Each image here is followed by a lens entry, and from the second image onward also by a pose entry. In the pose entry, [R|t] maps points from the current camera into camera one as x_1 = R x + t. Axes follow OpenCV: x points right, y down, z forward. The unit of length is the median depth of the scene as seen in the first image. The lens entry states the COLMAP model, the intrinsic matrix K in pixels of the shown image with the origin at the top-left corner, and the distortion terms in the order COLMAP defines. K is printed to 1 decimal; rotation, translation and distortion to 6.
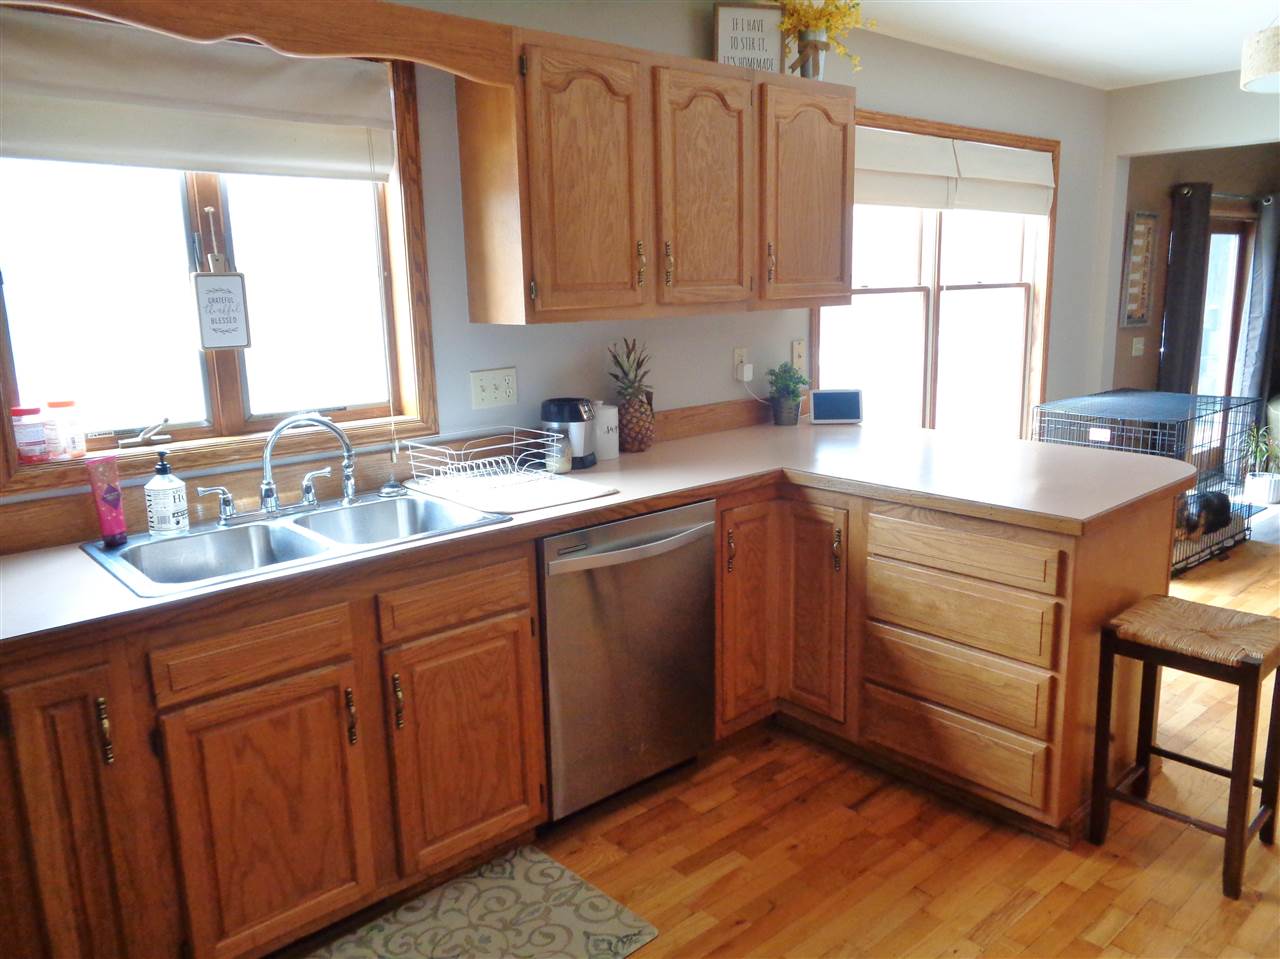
lens RADIAL K [[956.8, 0, 644.0], [0, 956.8, 479.1], [0, 0, 1]] dist [0.001899, 0.001230]
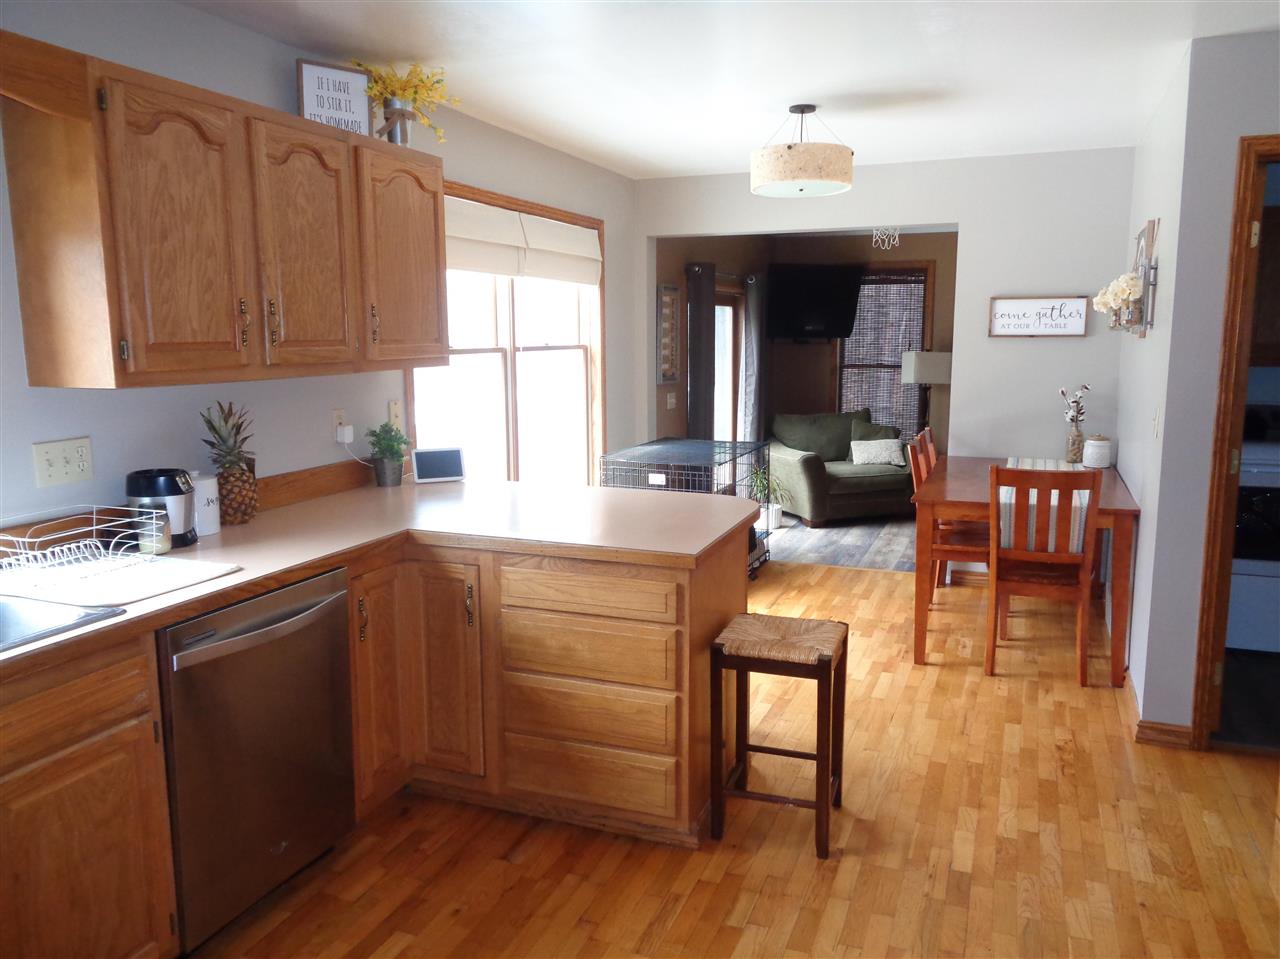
lens RADIAL K [[956.8, 0, 645.4], [0, 956.8, 479.4], [0, 0, 1]] dist [0.001899, 0.001230]
pose [[0.887264, -0.052000, 0.458321, -0.090450], [0.078174, 0.996203, -0.038311, -0.005980], [-0.454589, 0.069821, 0.887961, 0.003096]]
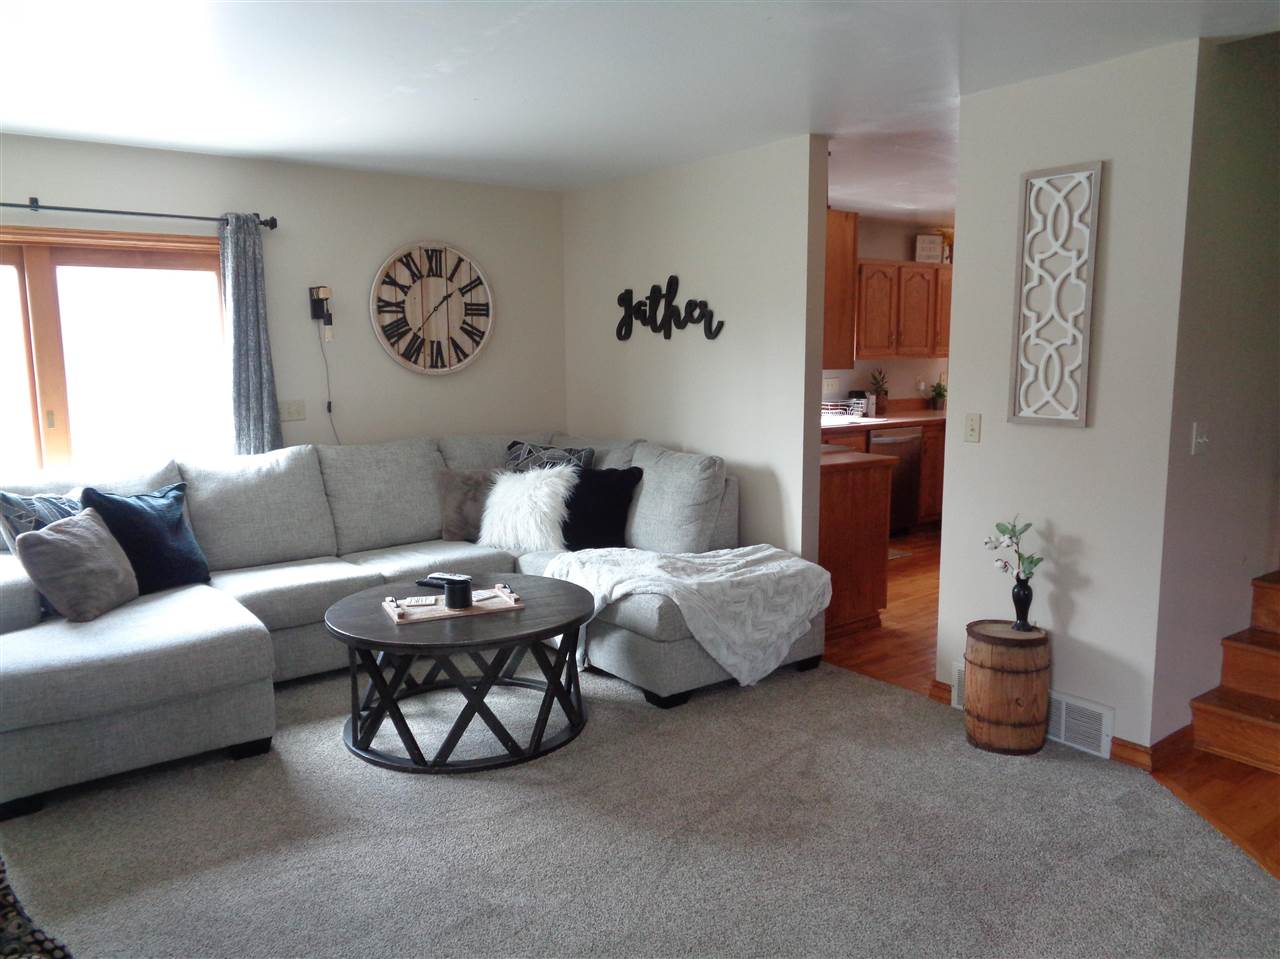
lens RADIAL K [[956.8, 0, 638.3], [0, 956.8, 478.6], [0, 0, 1]] dist [0.001899, 0.001230]
pose [[0.996101, 0.024382, -0.084781, -0.459659], [-0.029461, 0.997812, -0.059186, 0.330567], [0.083152, 0.061453, 0.994640, -1.633450]]
